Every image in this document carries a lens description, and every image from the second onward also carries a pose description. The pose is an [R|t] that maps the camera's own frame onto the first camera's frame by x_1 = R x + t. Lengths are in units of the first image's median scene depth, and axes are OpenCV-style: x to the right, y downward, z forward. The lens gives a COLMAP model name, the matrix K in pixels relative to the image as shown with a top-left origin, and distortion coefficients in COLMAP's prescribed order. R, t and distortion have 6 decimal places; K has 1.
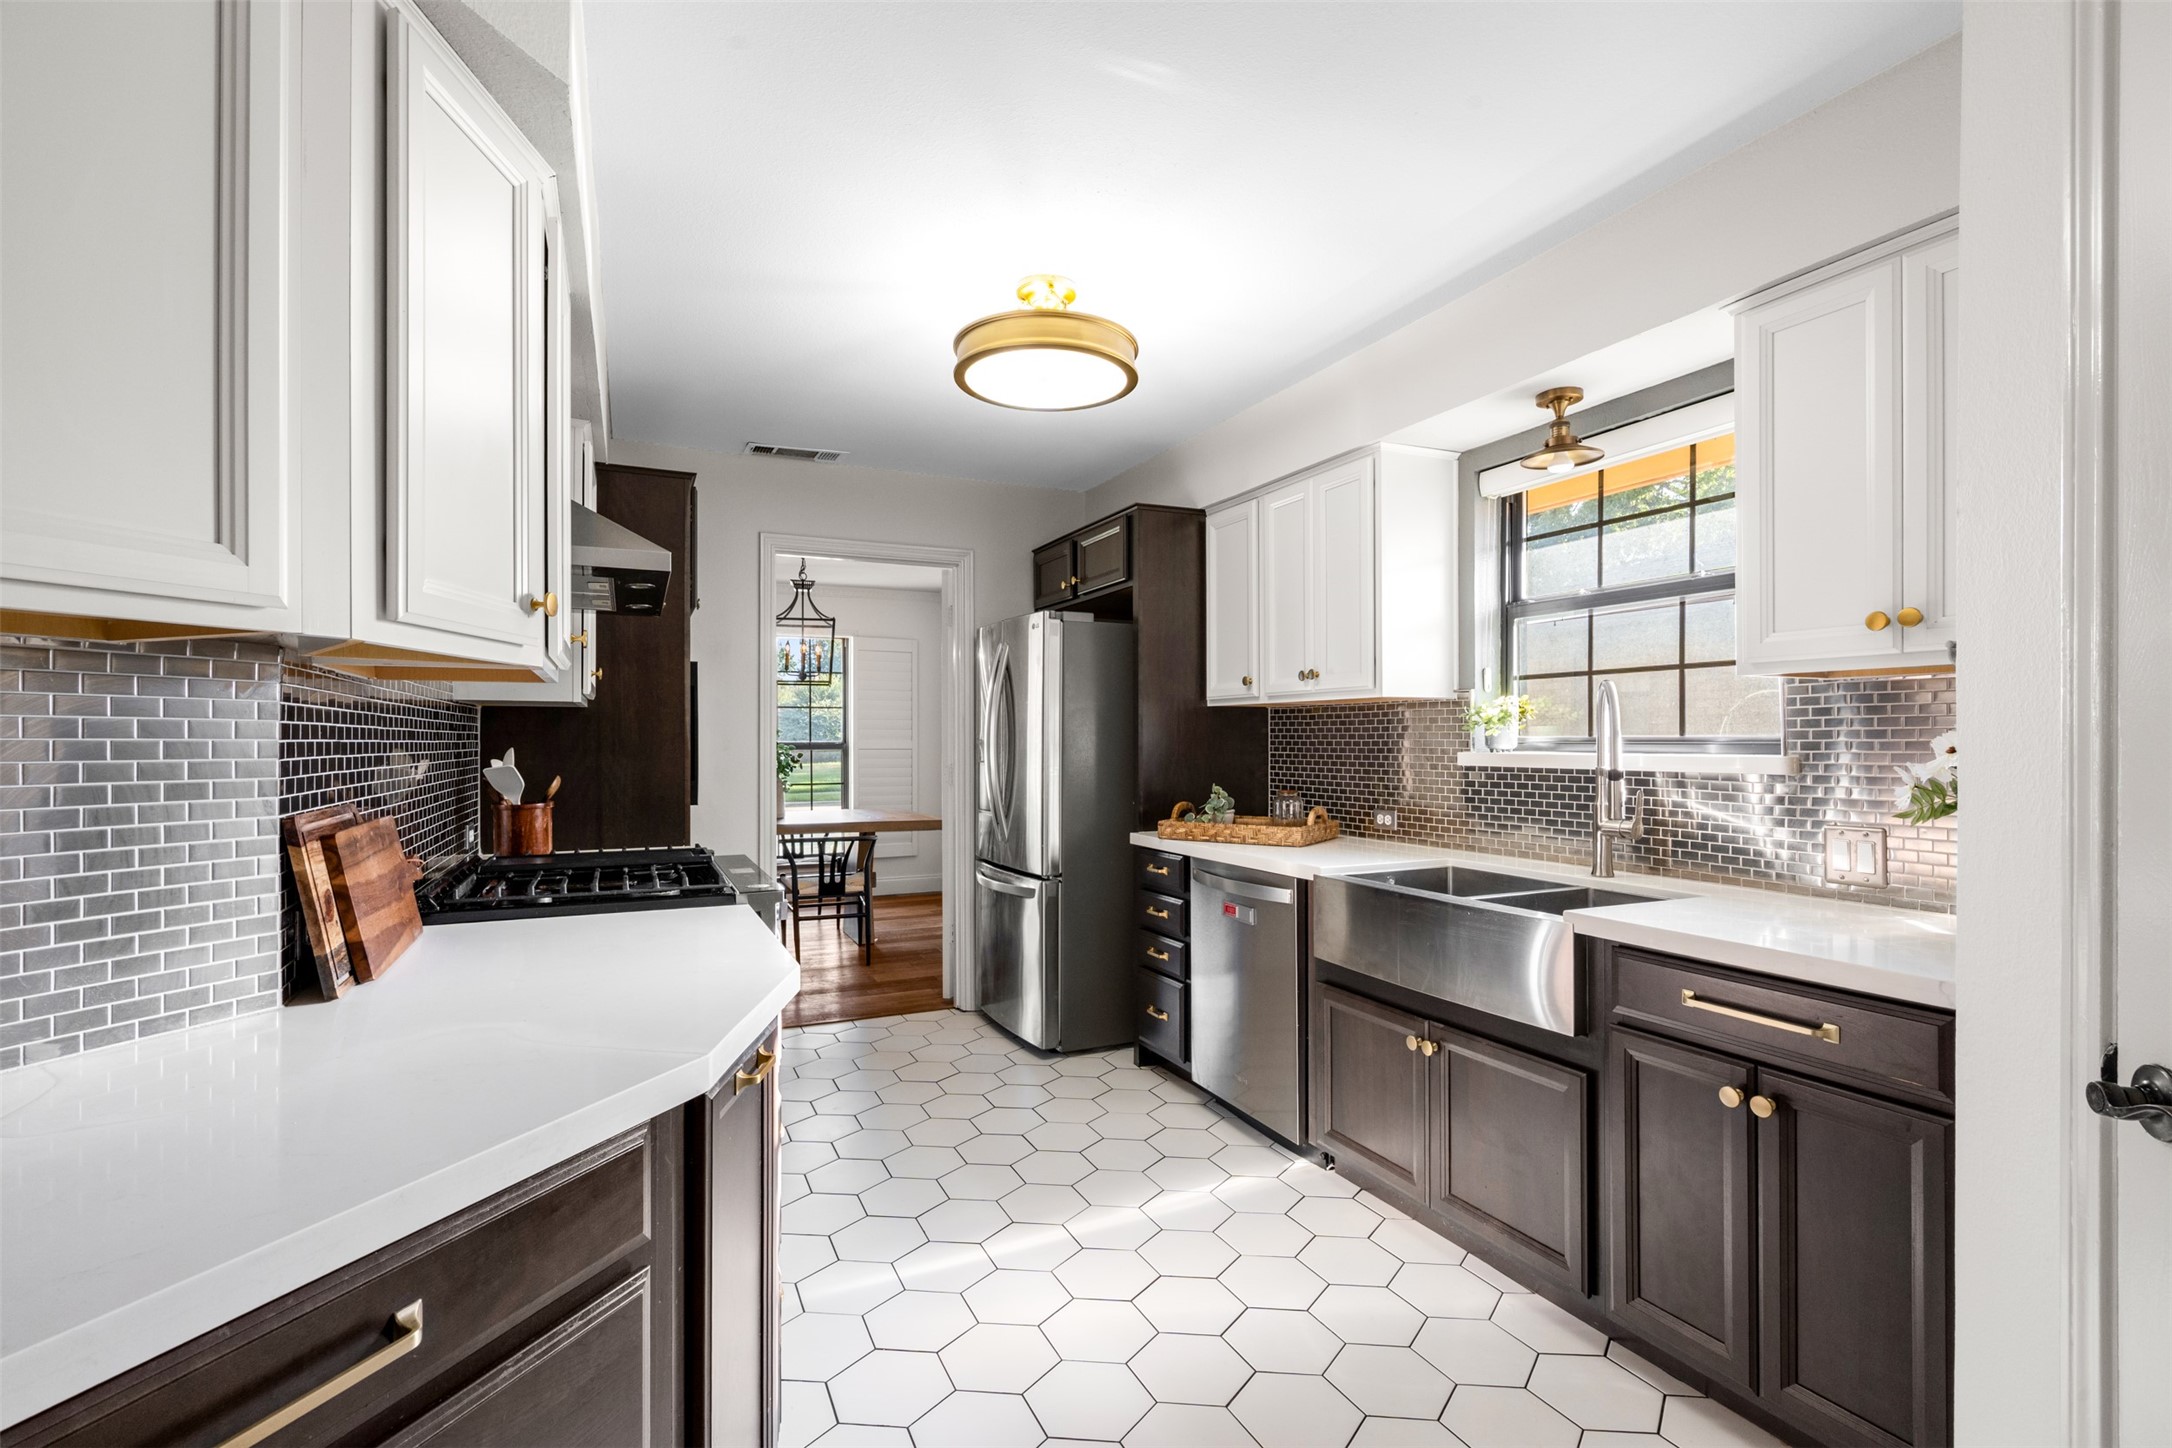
lens RADIAL K [[995.1, 0, 1076.5], [0, 995.1, 716.7], [0, 0, 1]] dist [-0.000482, 0.000233]
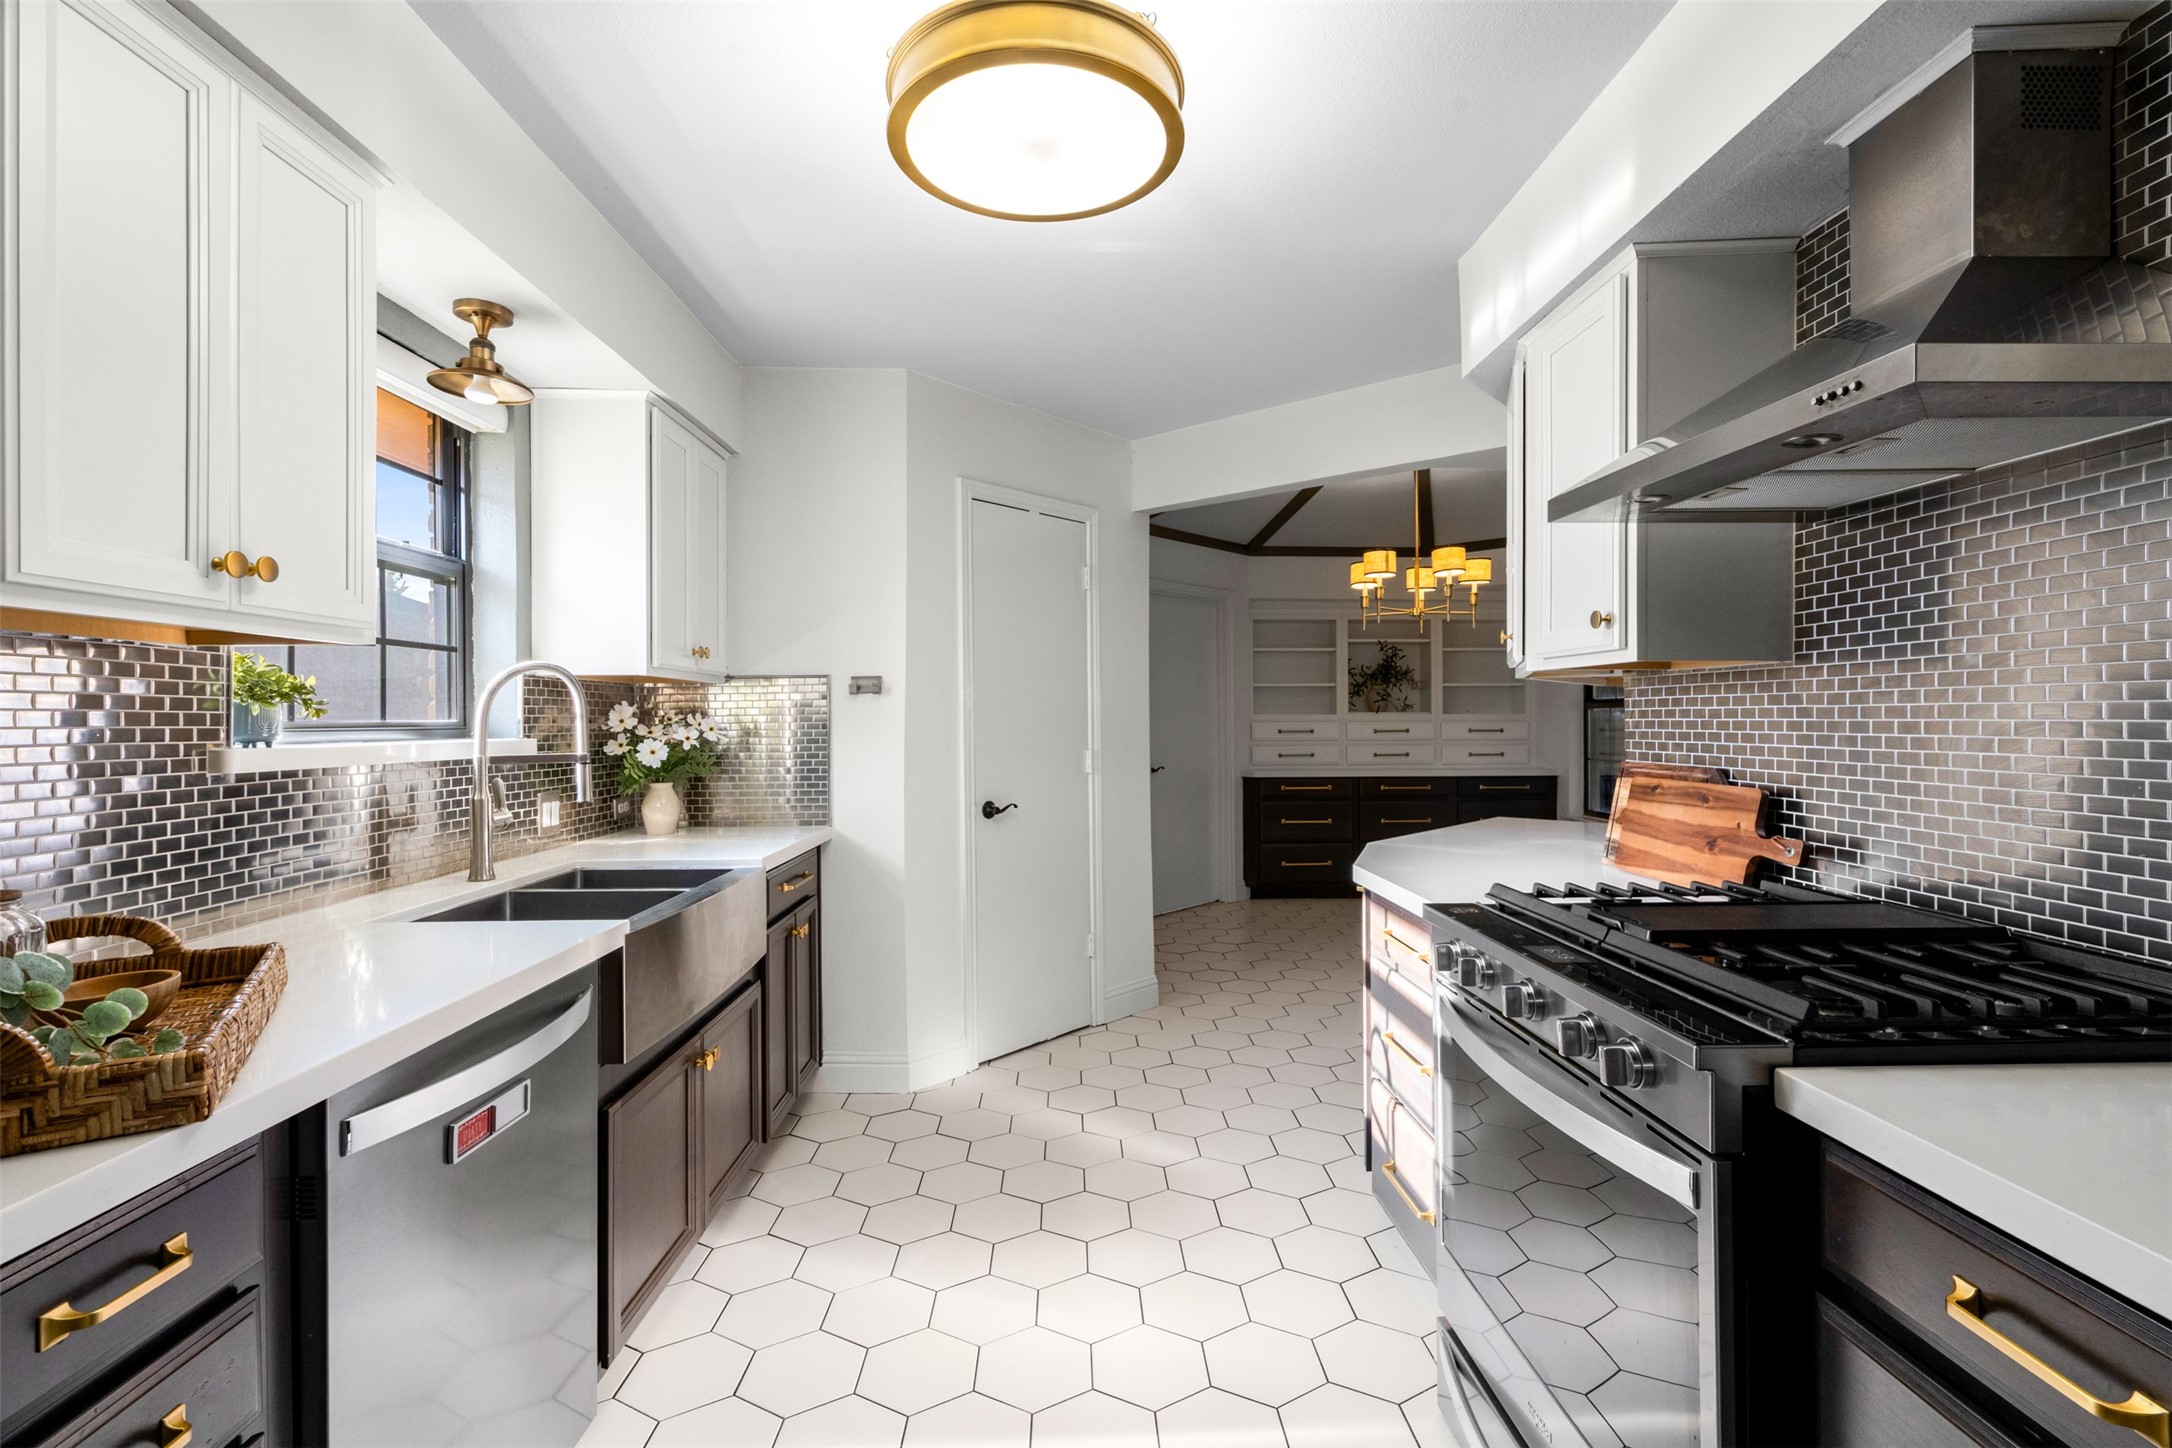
lens RADIAL K [[995.1, 0, 1076.5], [0, 995.1, 716.7], [0, 0, 1]] dist [-0.000482, 0.000233]
pose [[-0.917570, 0.005690, 0.397533, -0.297906], [-0.004501, 0.999685, -0.024697, 0.034298], [-0.397548, -0.024451, -0.917255, 1.562908]]
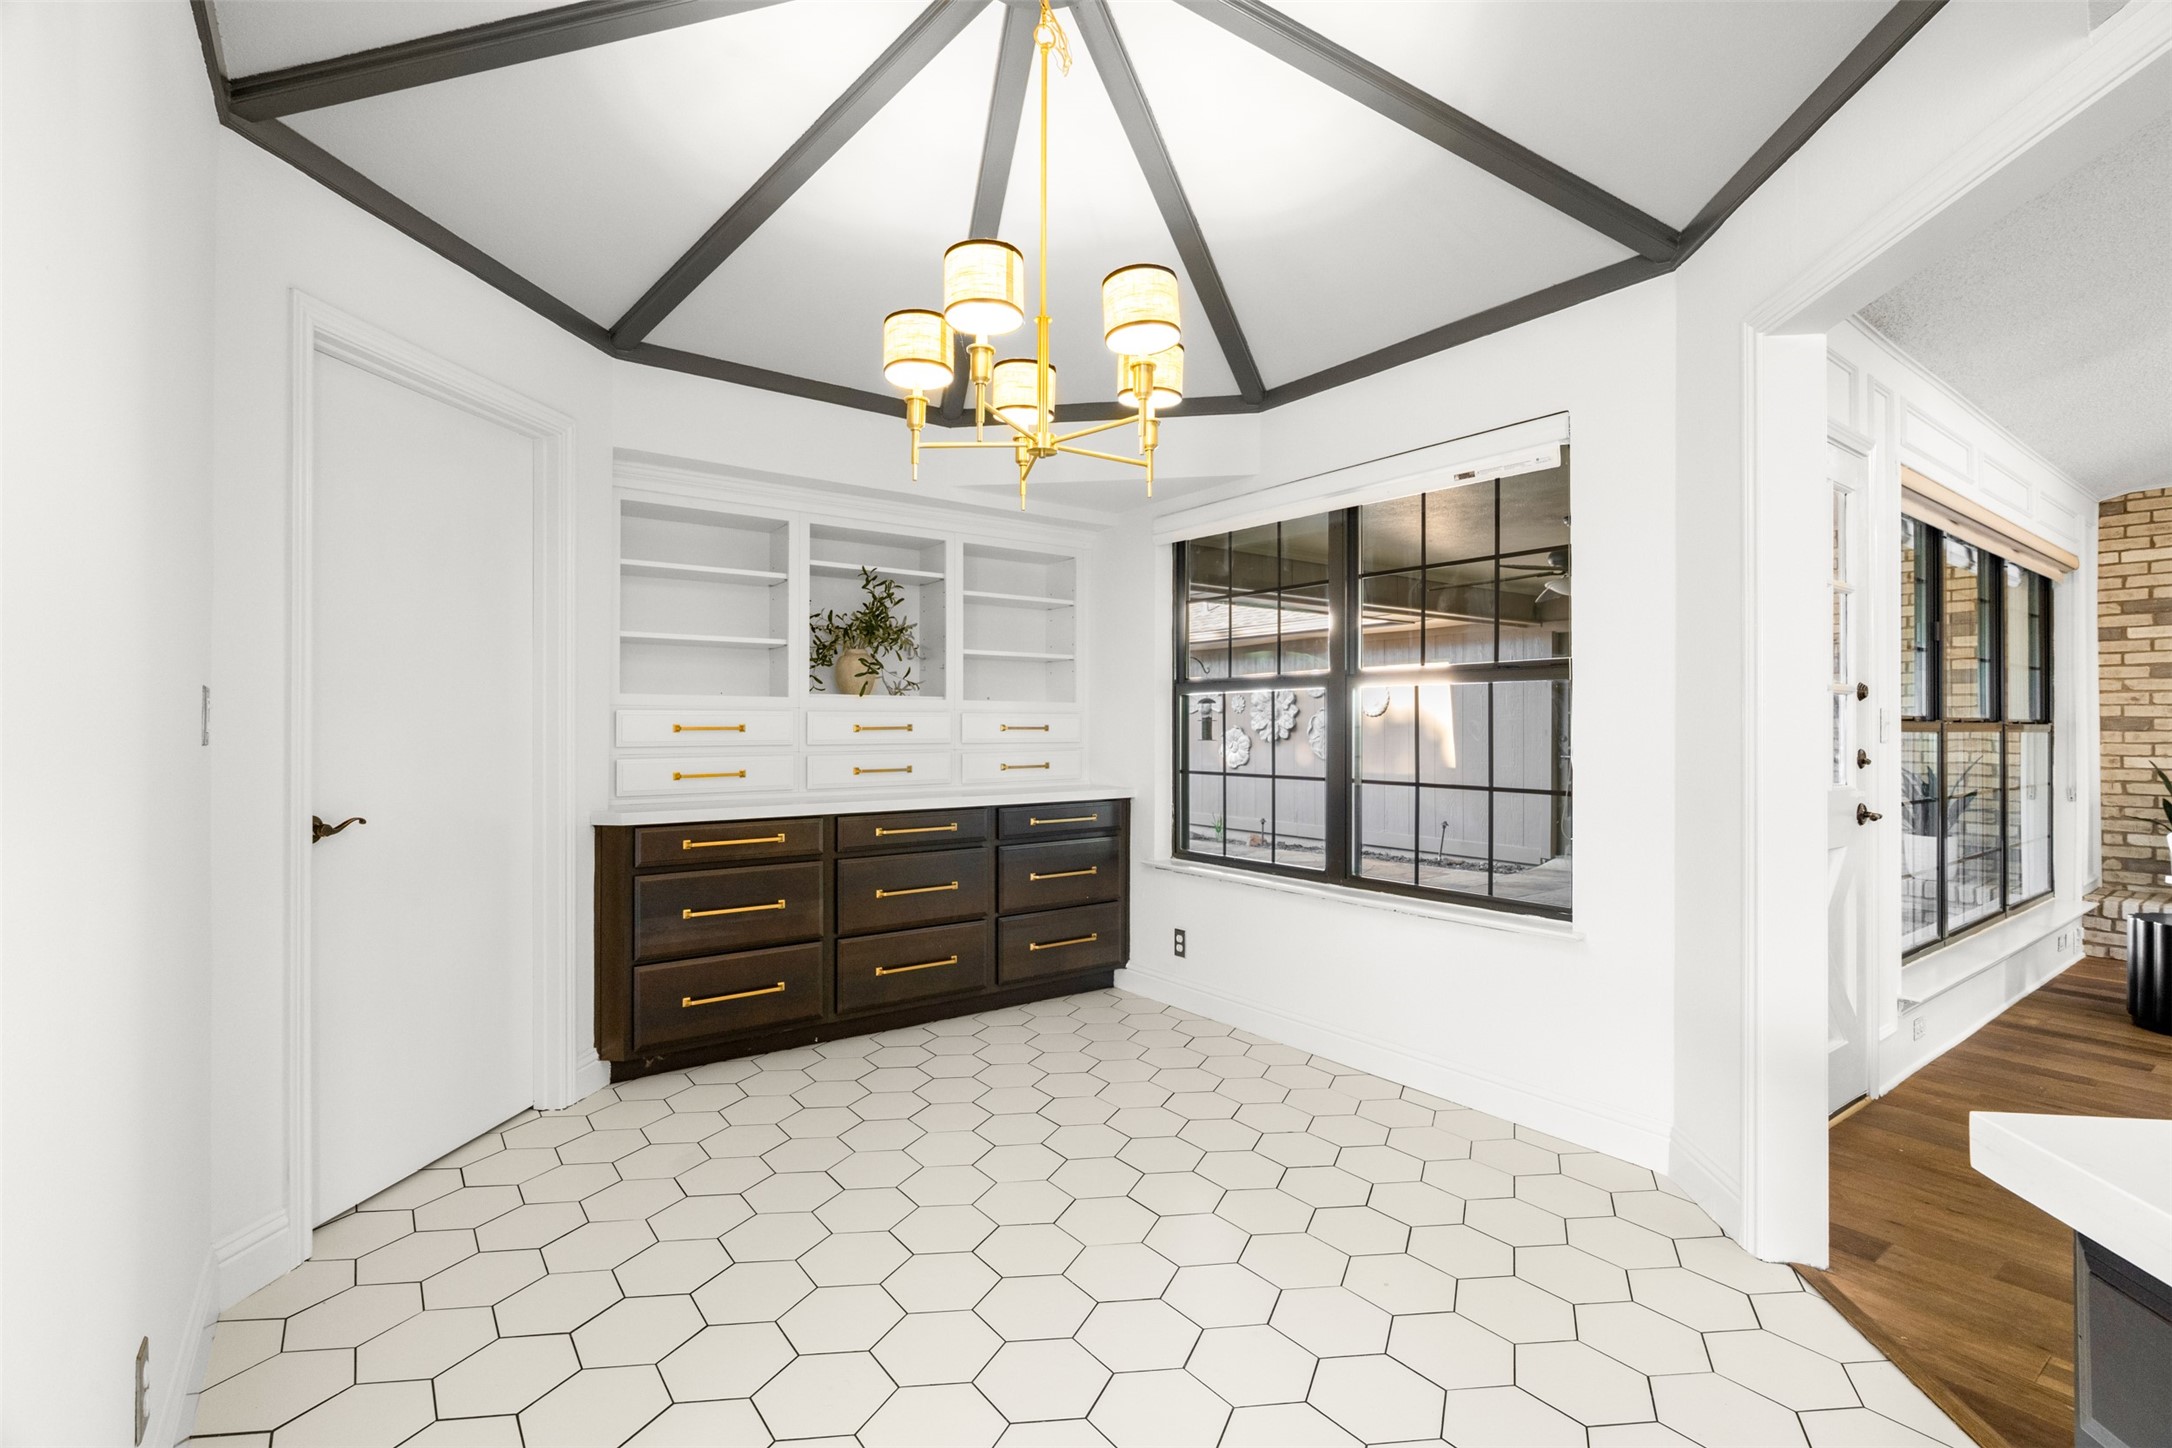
lens RADIAL K [[995.1, 0, 1076.5], [0, 995.1, 716.7], [0, 0, 1]] dist [-0.000482, 0.000233]
pose [[-0.980511, -0.001089, -0.196459, -0.199308], [0.003609, 0.999716, -0.023554, 0.030323], [0.196429, -0.023804, -0.980229, 1.149824]]
